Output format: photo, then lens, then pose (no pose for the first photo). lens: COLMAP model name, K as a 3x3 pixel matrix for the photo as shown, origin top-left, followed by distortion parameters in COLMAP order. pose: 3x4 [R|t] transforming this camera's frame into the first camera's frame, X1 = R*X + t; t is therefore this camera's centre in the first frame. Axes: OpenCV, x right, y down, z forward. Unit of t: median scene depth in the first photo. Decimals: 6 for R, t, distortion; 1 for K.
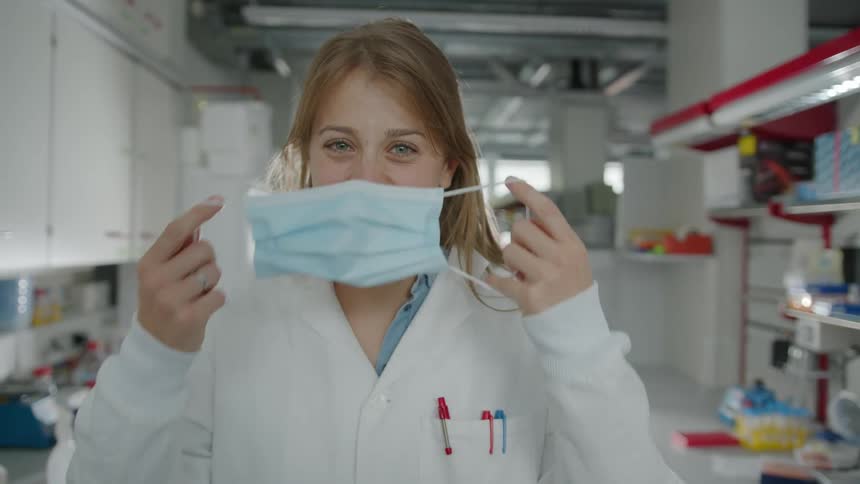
lens RADIAL K [[689.7, 0, 437.0], [0, 689.7, 248.9], [0, 0, 1]] dist [-0.058650, 0.034911]
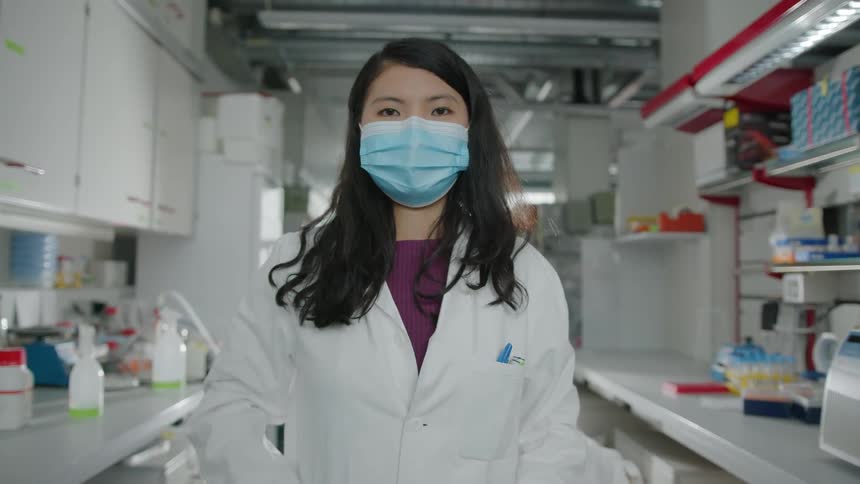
lens RADIAL K [[689.7, 0, 438.3], [0, 689.7, 245.7], [0, 0, 1]] dist [-0.058650, 0.034911]
pose [[0.999850, -0.003388, -0.016974, 0.017228], [0.002245, 0.997758, -0.066894, 0.110087], [0.017162, 0.066846, 0.997616, -0.047844]]
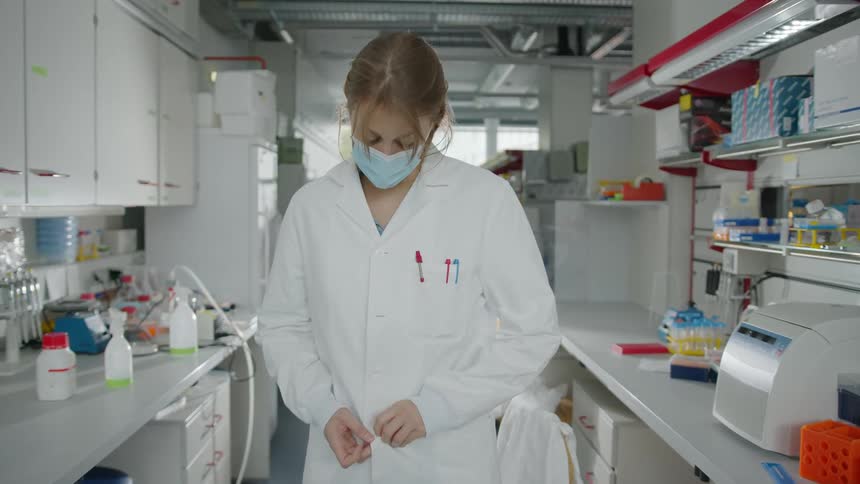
lens RADIAL K [[689.7, 0, 437.8], [0, 689.7, 246.2], [0, 0, 1]] dist [-0.058650, 0.034911]
pose [[0.999892, -0.006410, -0.013209, 0.046748], [0.006951, 0.999124, 0.041277, 0.039356], [0.012933, -0.041364, 0.999060, -0.166372]]
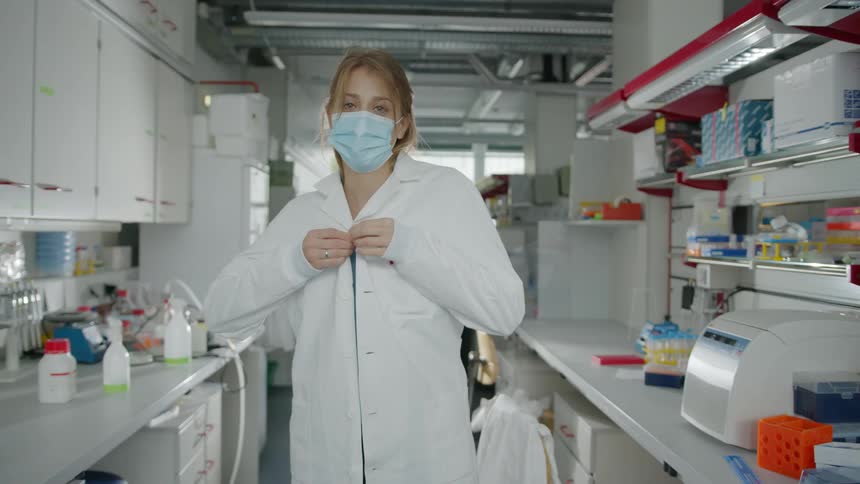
lens RADIAL K [[689.7, 0, 437.6], [0, 689.7, 245.6], [0, 0, 1]] dist [-0.058650, 0.034911]
pose [[0.999989, -0.004092, 0.002433, 0.052001], [0.004086, 0.999989, 0.002446, 0.054752], [-0.002443, -0.002436, 0.999994, -0.210983]]
